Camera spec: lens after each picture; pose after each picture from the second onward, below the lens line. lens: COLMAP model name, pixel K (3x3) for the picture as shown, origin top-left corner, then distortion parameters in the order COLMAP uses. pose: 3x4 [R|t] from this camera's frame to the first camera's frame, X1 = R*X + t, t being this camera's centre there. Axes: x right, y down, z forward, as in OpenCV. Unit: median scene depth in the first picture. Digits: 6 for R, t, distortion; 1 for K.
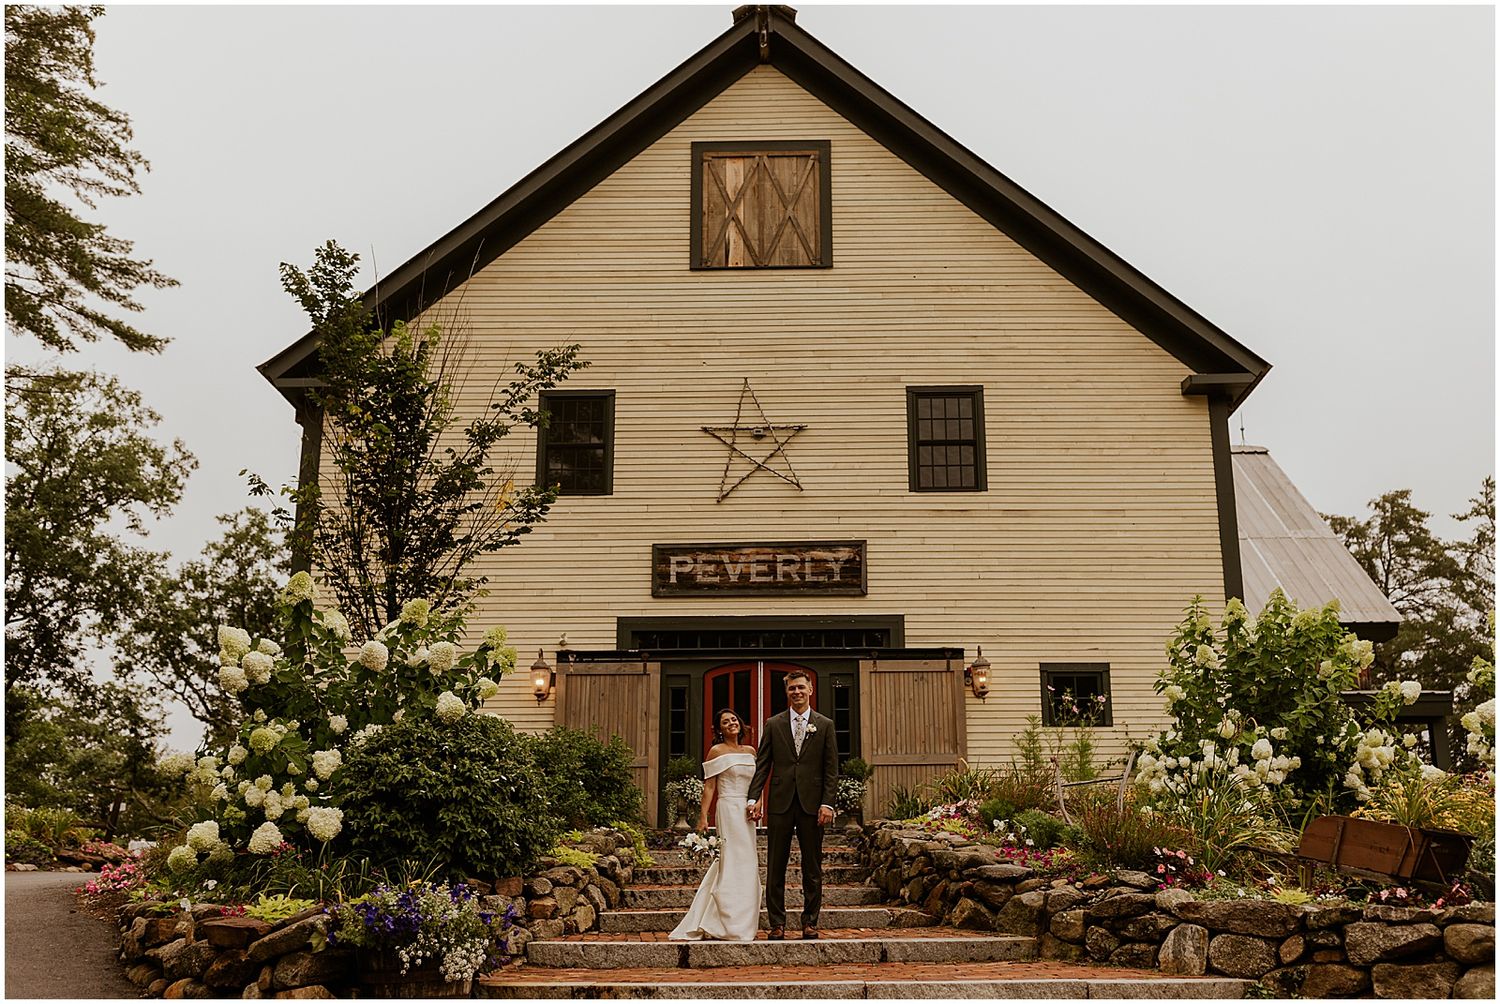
lens RADIAL K [[1491.1, 0, 749.5], [0, 1491.1, 541.7], [0, 0, 1]] dist [-0.003732, -0.014491]
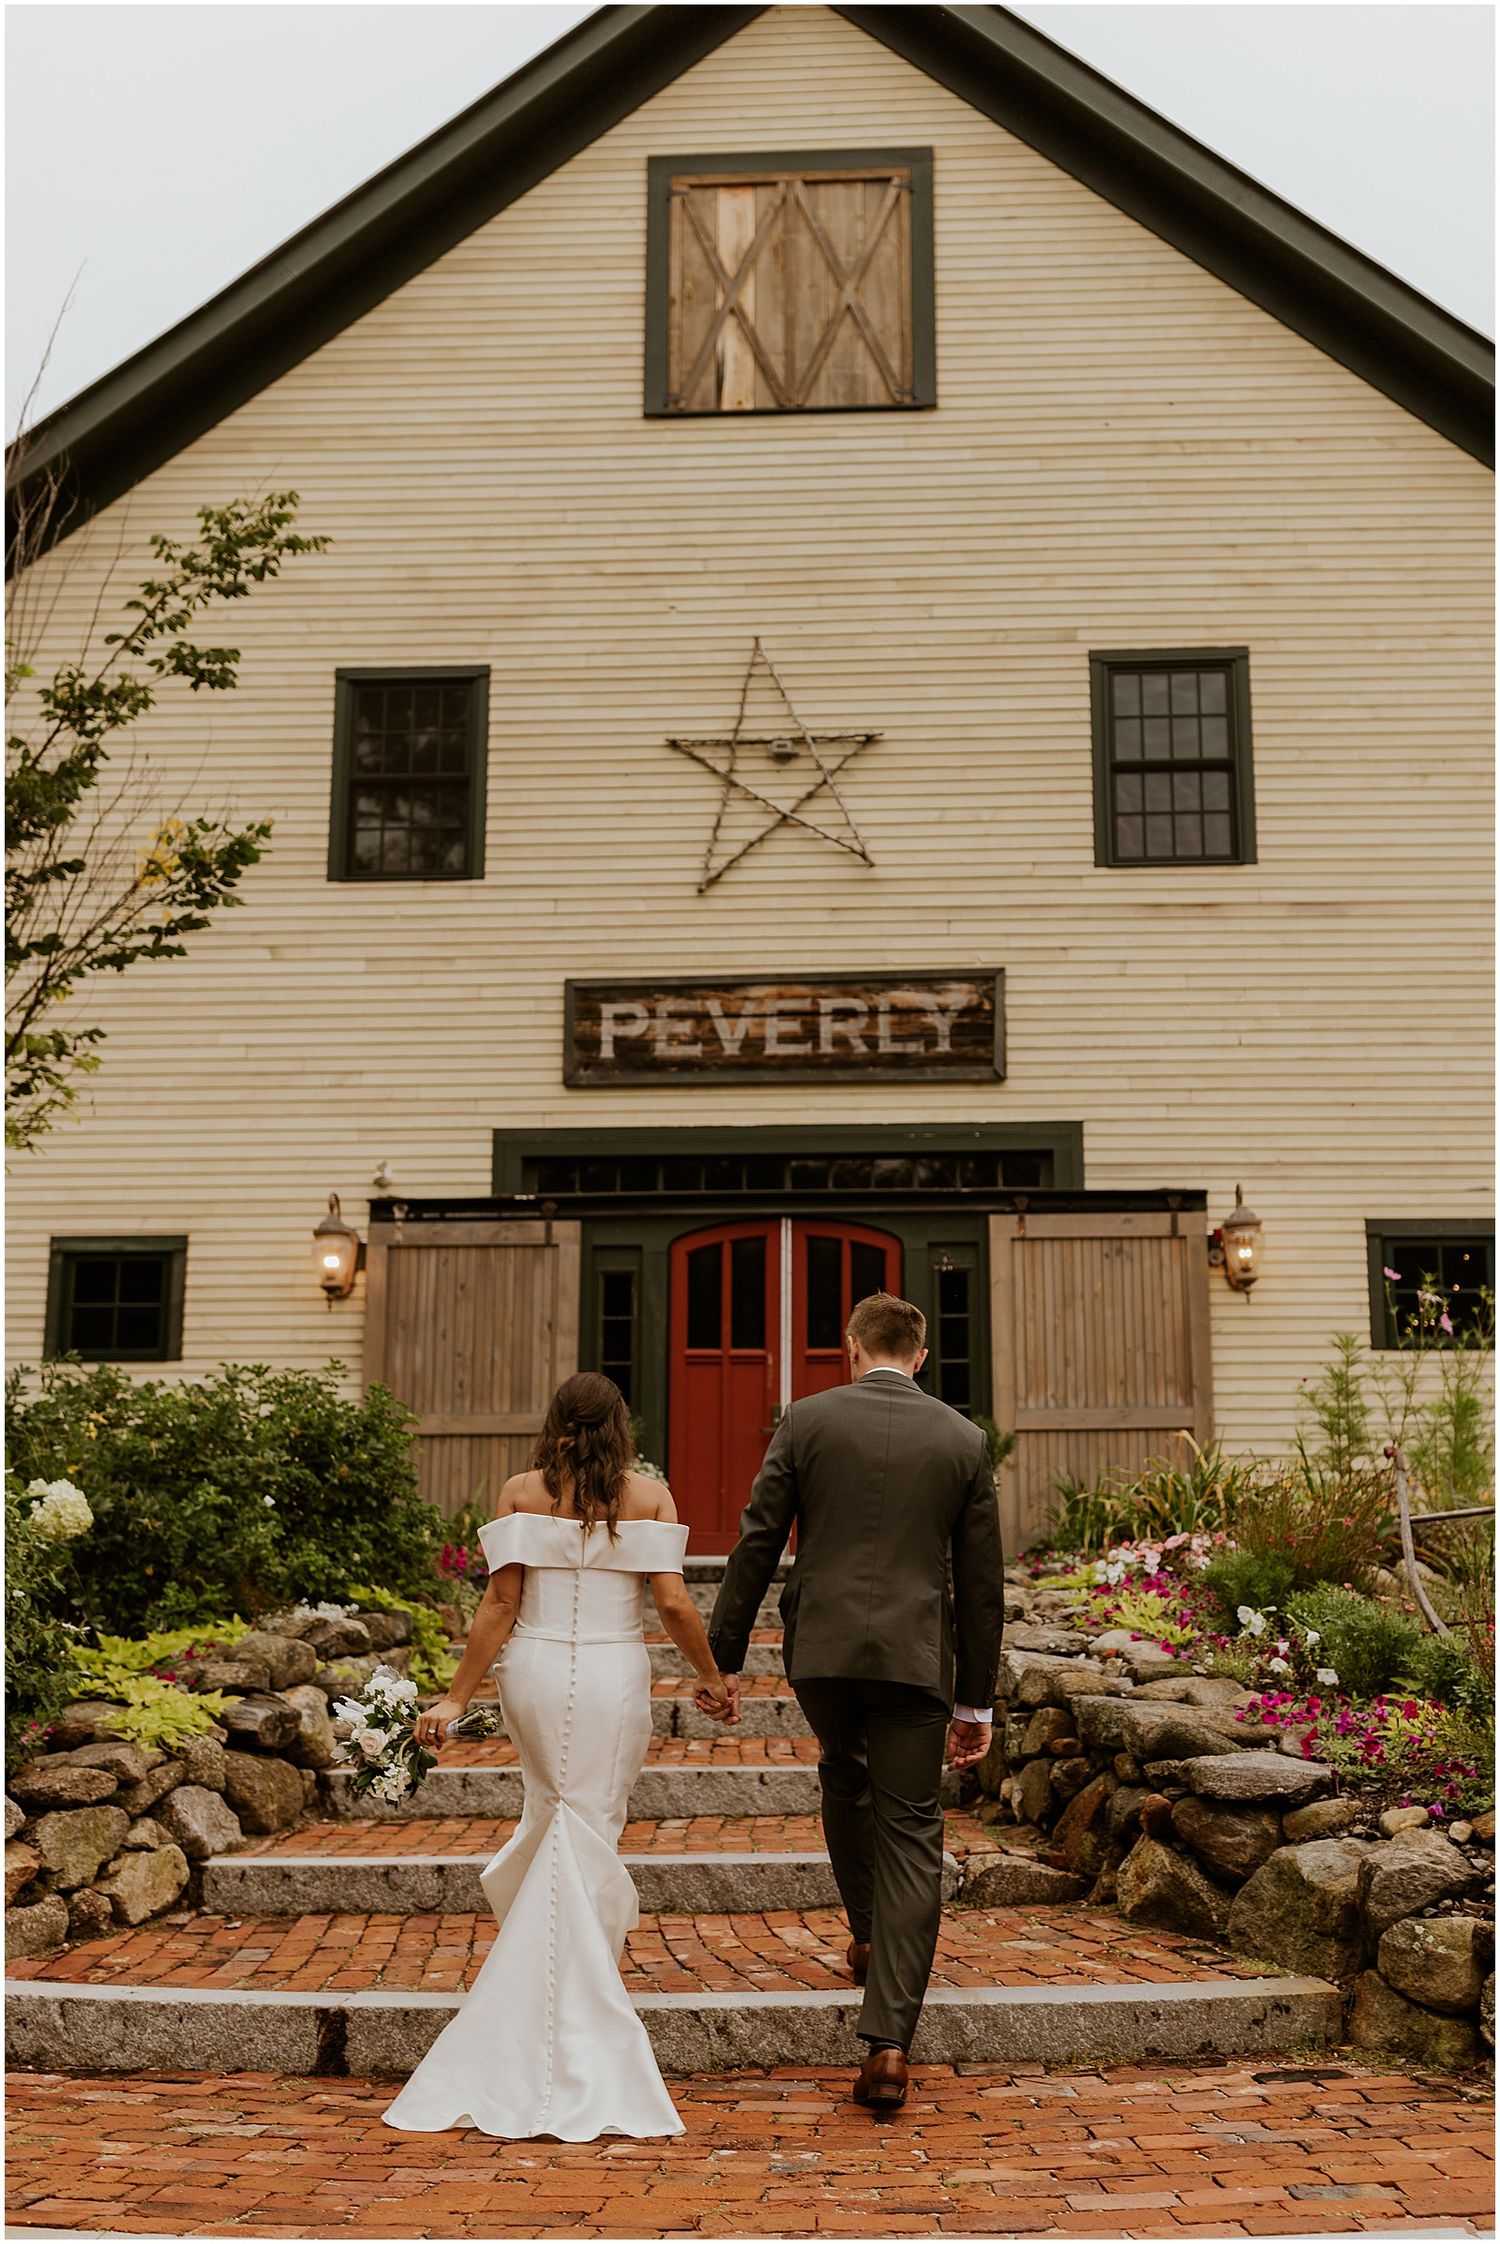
lens RADIAL K [[2572.1, 0, 750.0], [0, 2572.1, 1122.0], [0, 0, 1]] dist [0.002229, -0.011442]
pose [[0.998951, -0.005706, -0.045436, 0.033405], [0.007581, 0.999123, 0.041190, 0.014084], [0.045161, -0.041491, 0.998118, 0.160144]]
